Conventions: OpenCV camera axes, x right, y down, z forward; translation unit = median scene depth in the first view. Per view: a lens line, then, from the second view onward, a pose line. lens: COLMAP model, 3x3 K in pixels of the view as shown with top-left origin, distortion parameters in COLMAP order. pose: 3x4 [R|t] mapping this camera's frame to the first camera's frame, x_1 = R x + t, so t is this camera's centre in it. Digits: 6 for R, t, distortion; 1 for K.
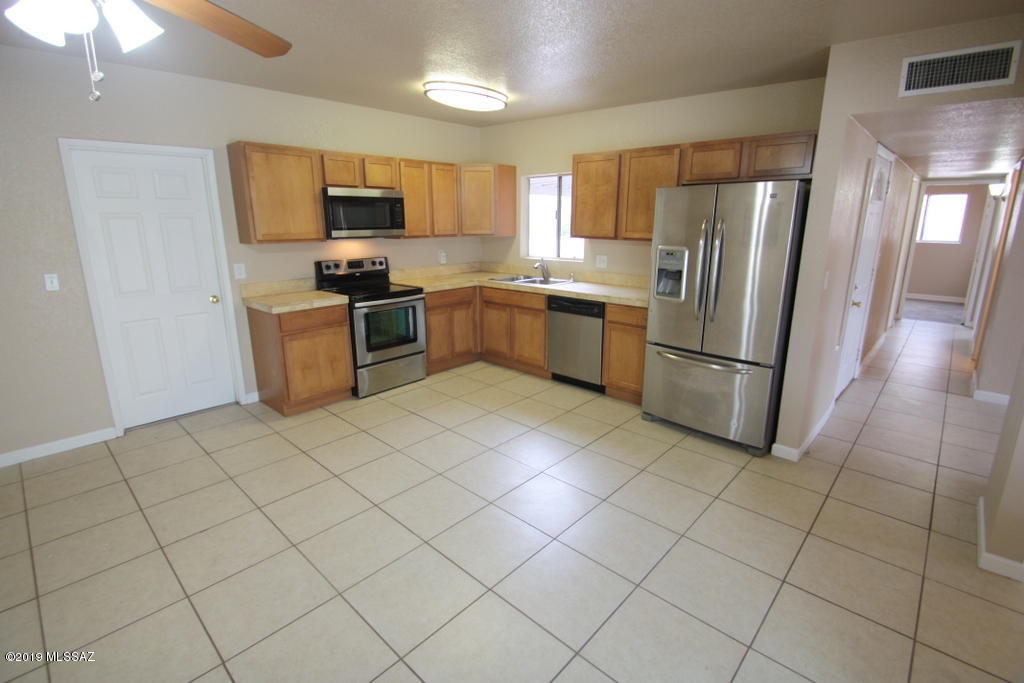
lens RADIAL K [[480.2, 0, 512.2], [0, 480.2, 350.1], [0, 0, 1]] dist [0.001553, -0.008818]
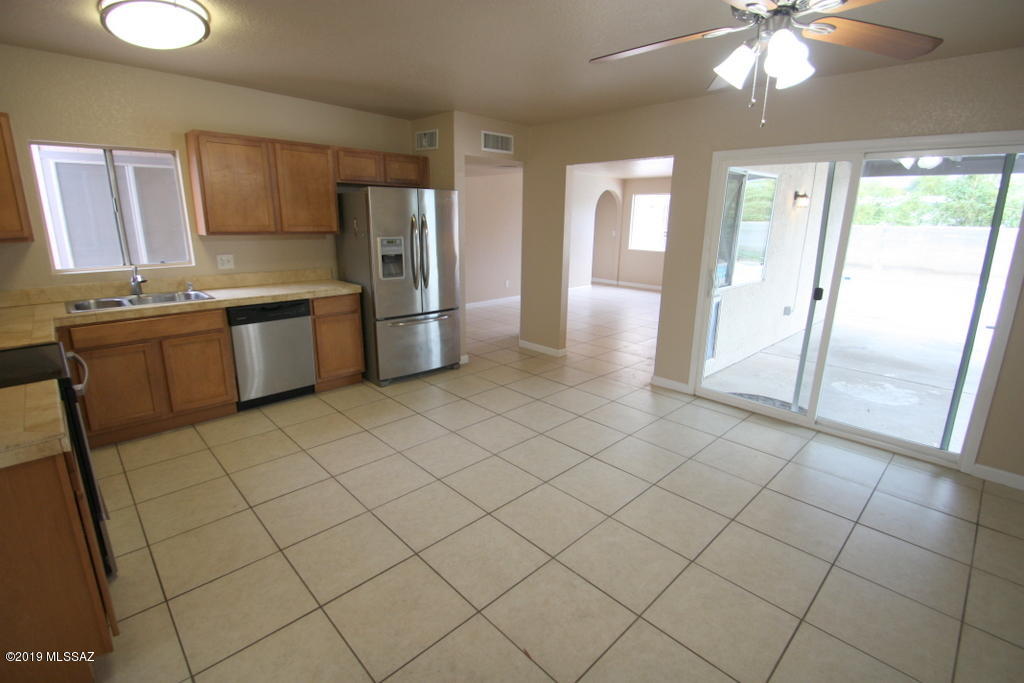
lens RADIAL K [[480.2, 0, 512.2], [0, 480.2, 350.1], [0, 0, 1]] dist [0.001553, -0.008818]
pose [[0.030767, -0.268931, 0.962668, -0.817203], [0.253212, 0.933803, 0.252774, -0.154679], [-0.966921, 0.235982, 0.096827, 0.575449]]
